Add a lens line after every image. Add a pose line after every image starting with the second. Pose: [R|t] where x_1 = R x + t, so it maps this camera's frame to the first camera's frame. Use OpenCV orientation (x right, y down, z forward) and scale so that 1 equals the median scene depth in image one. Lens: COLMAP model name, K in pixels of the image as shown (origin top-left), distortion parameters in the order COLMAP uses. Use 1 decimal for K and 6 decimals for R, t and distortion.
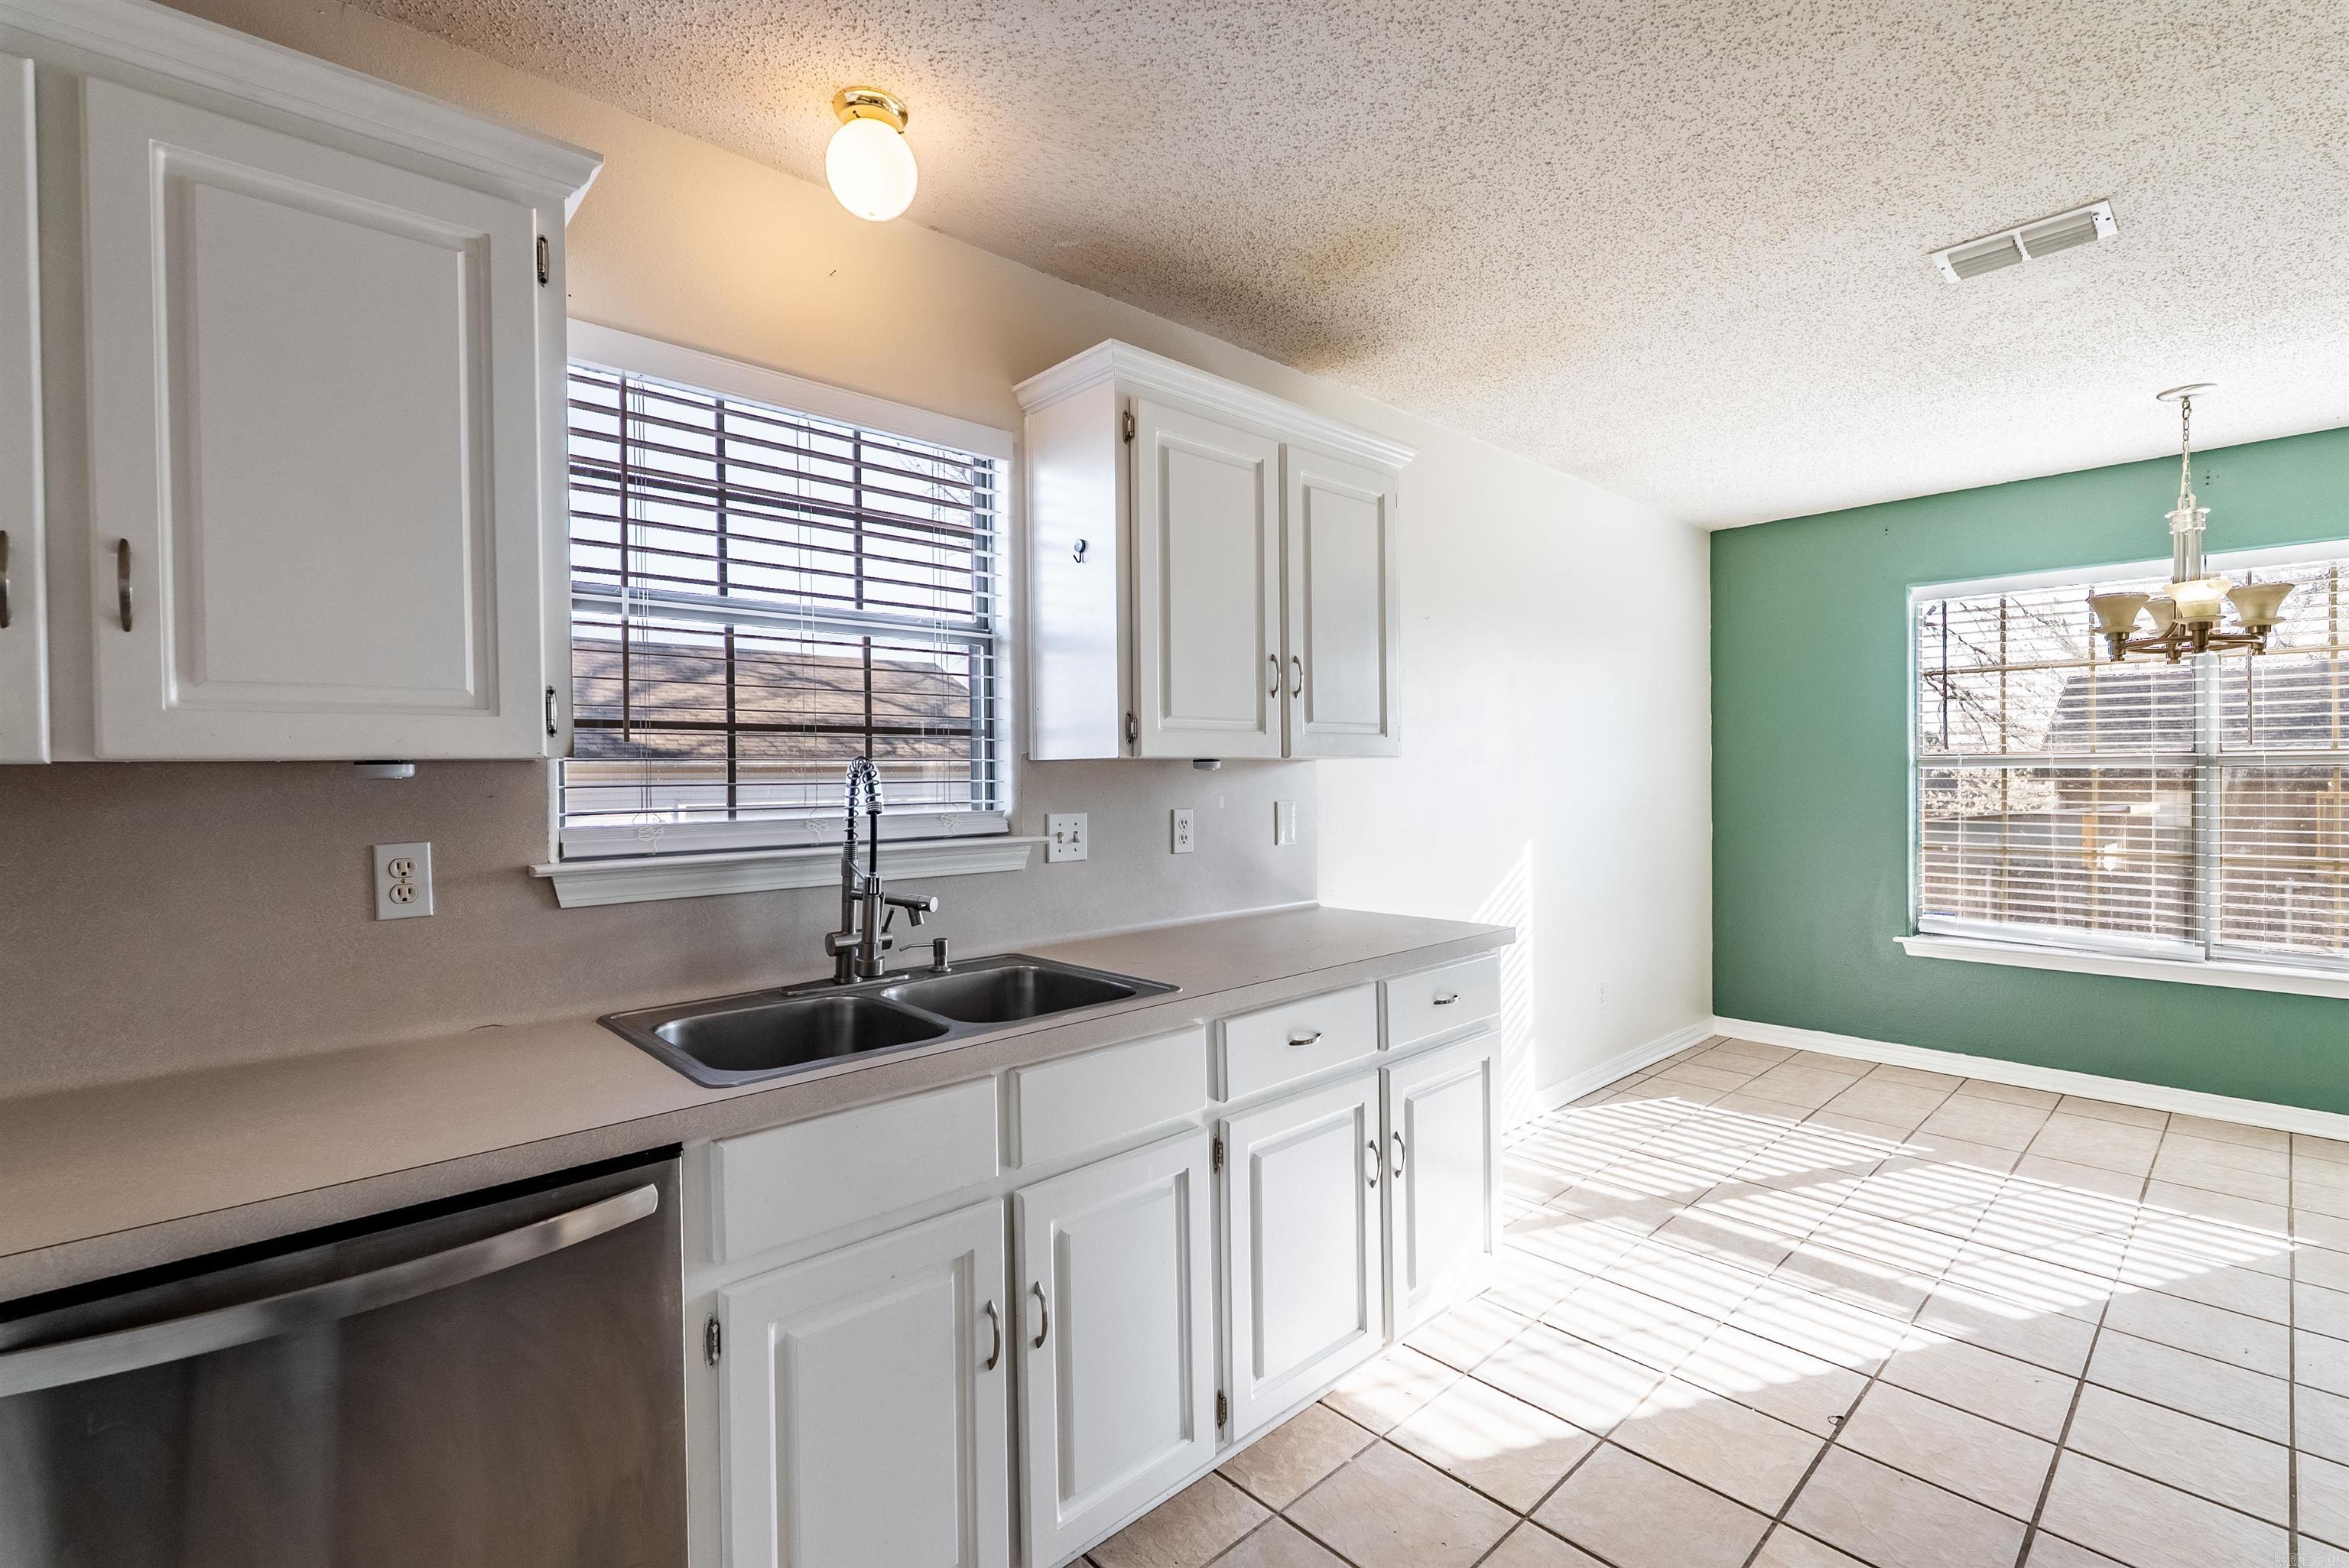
lens RADIAL K [[1042.3, 0, 1180.4], [0, 1042.3, 784.6], [0, 0, 1]] dist [-0.004066, 0.001053]
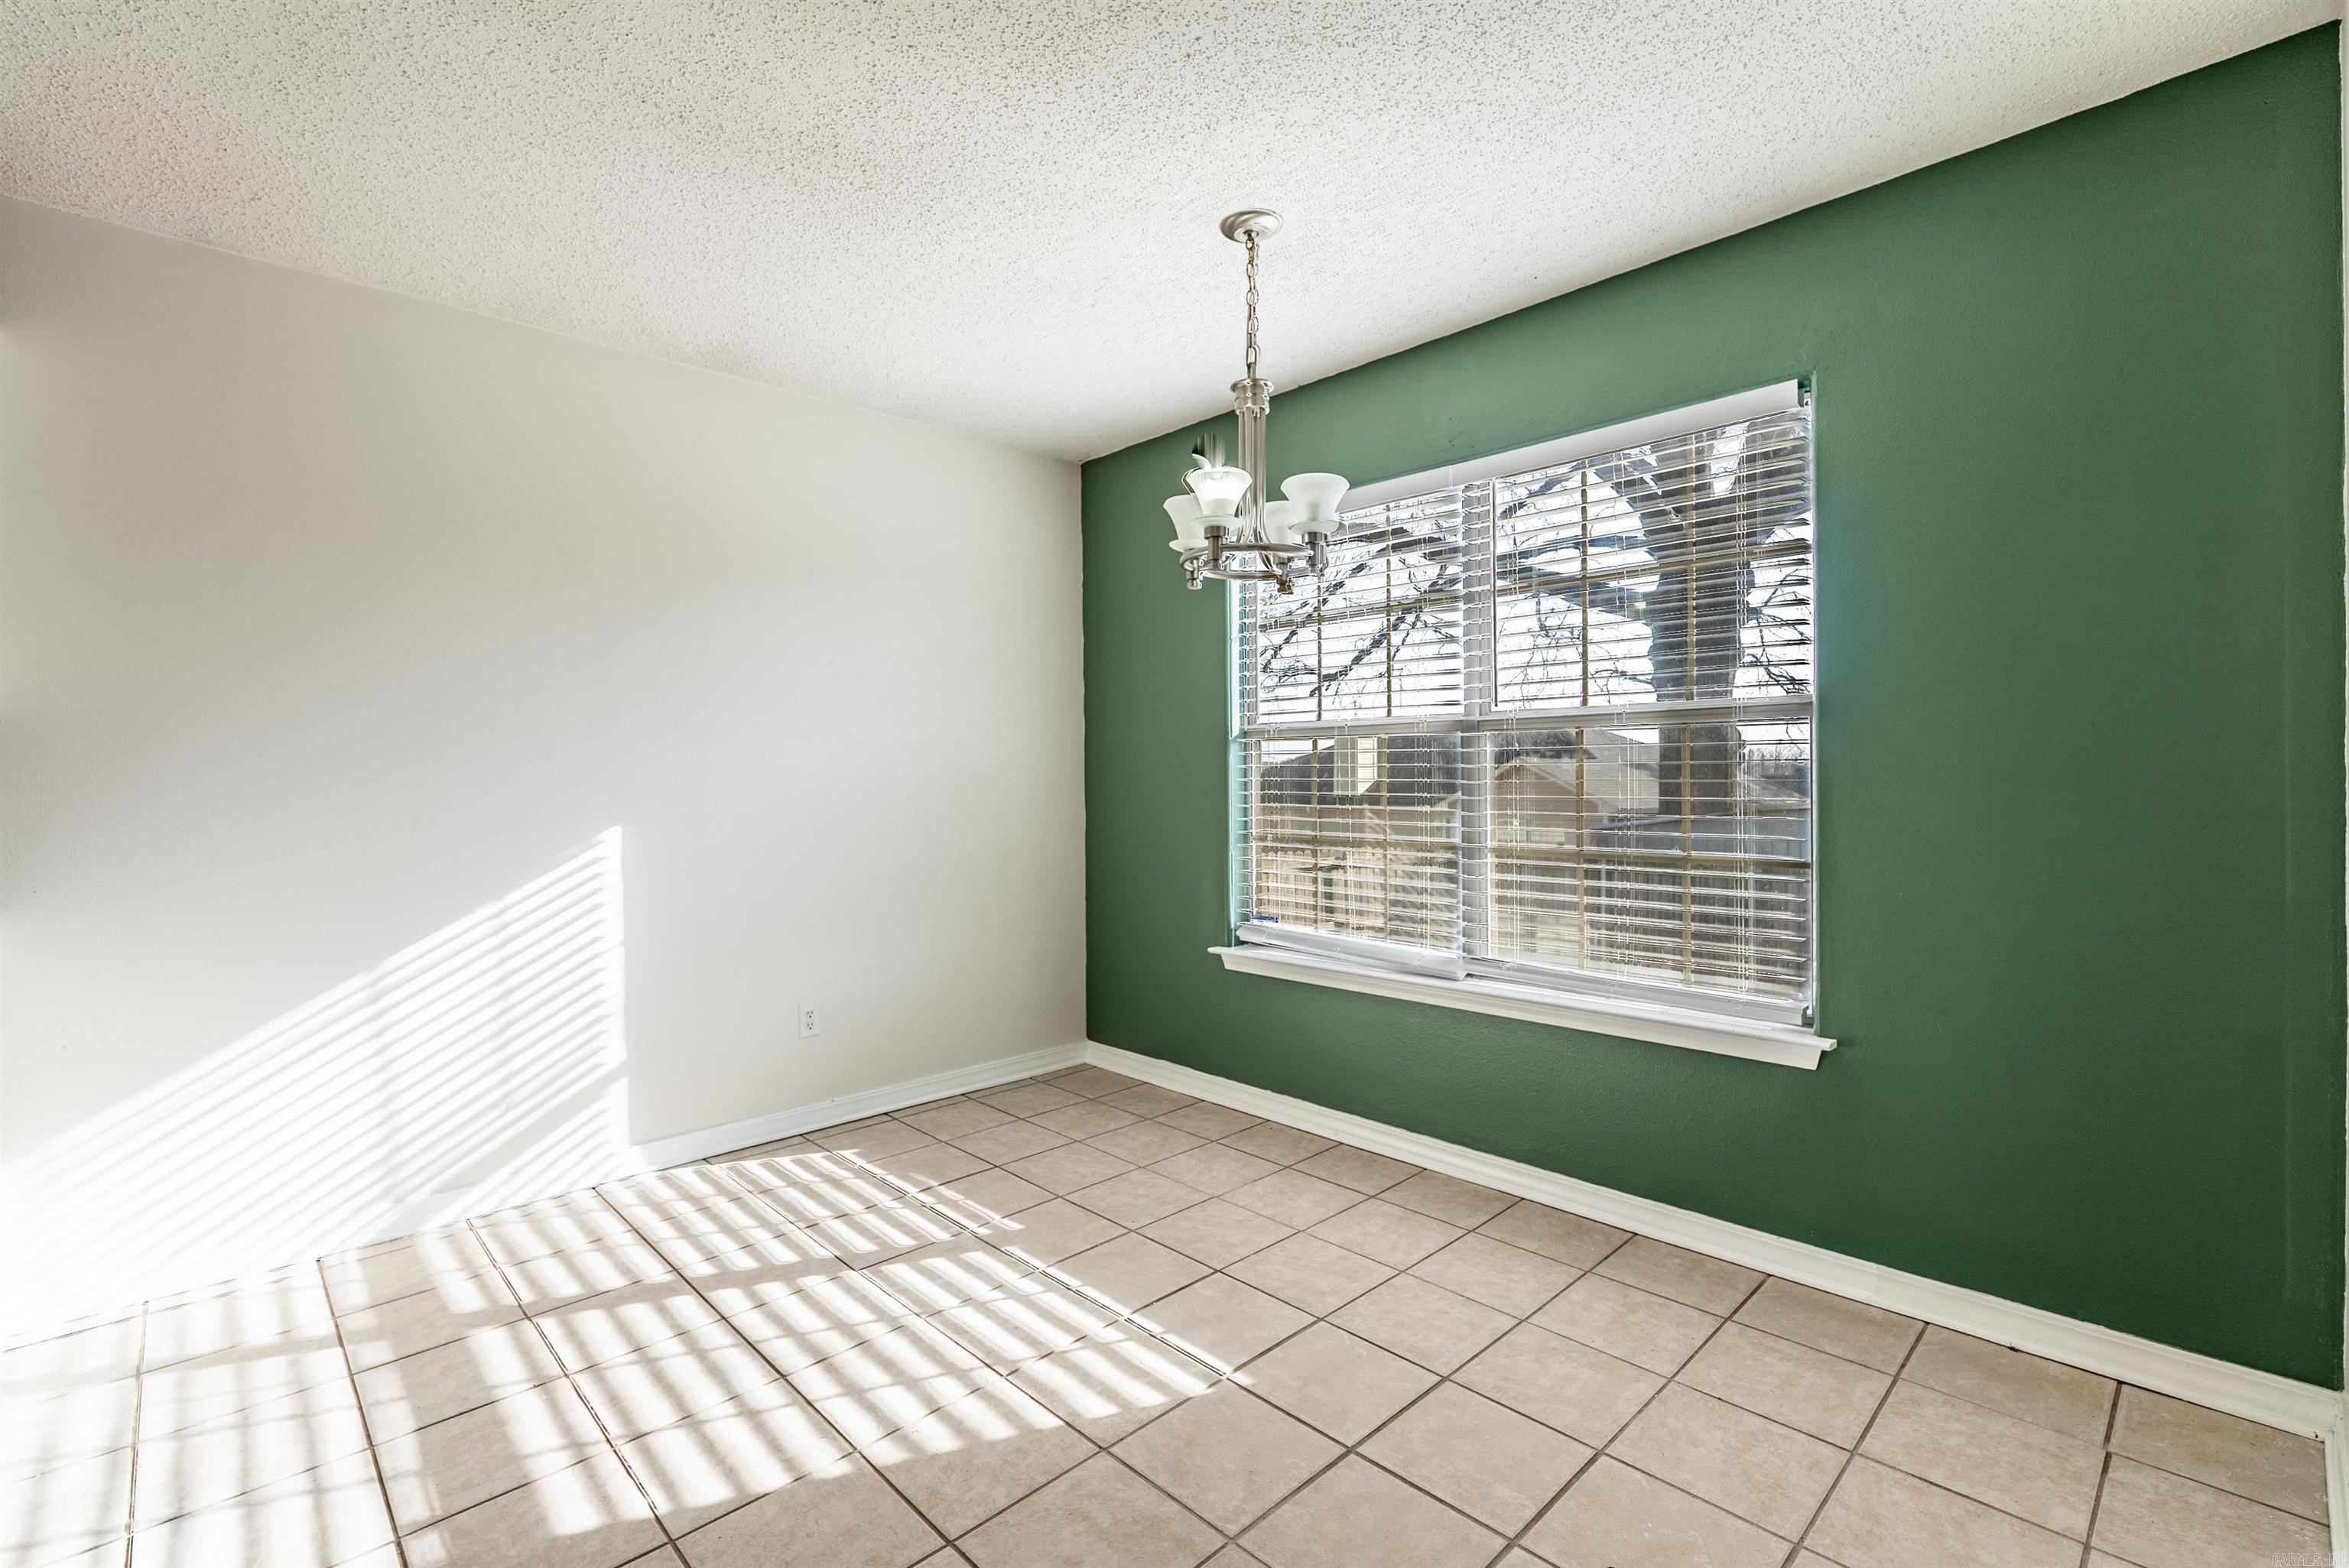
lens RADIAL K [[1042.3, 0, 1180.4], [0, 1042.3, 784.6], [0, 0, 1]] dist [-0.004066, 0.001053]
pose [[0.999942, -0.004046, 0.009938, 0.858495], [0.004034, 0.999991, 0.001233, 0.022929], [-0.009943, -0.001193, 0.999950, 0.233406]]
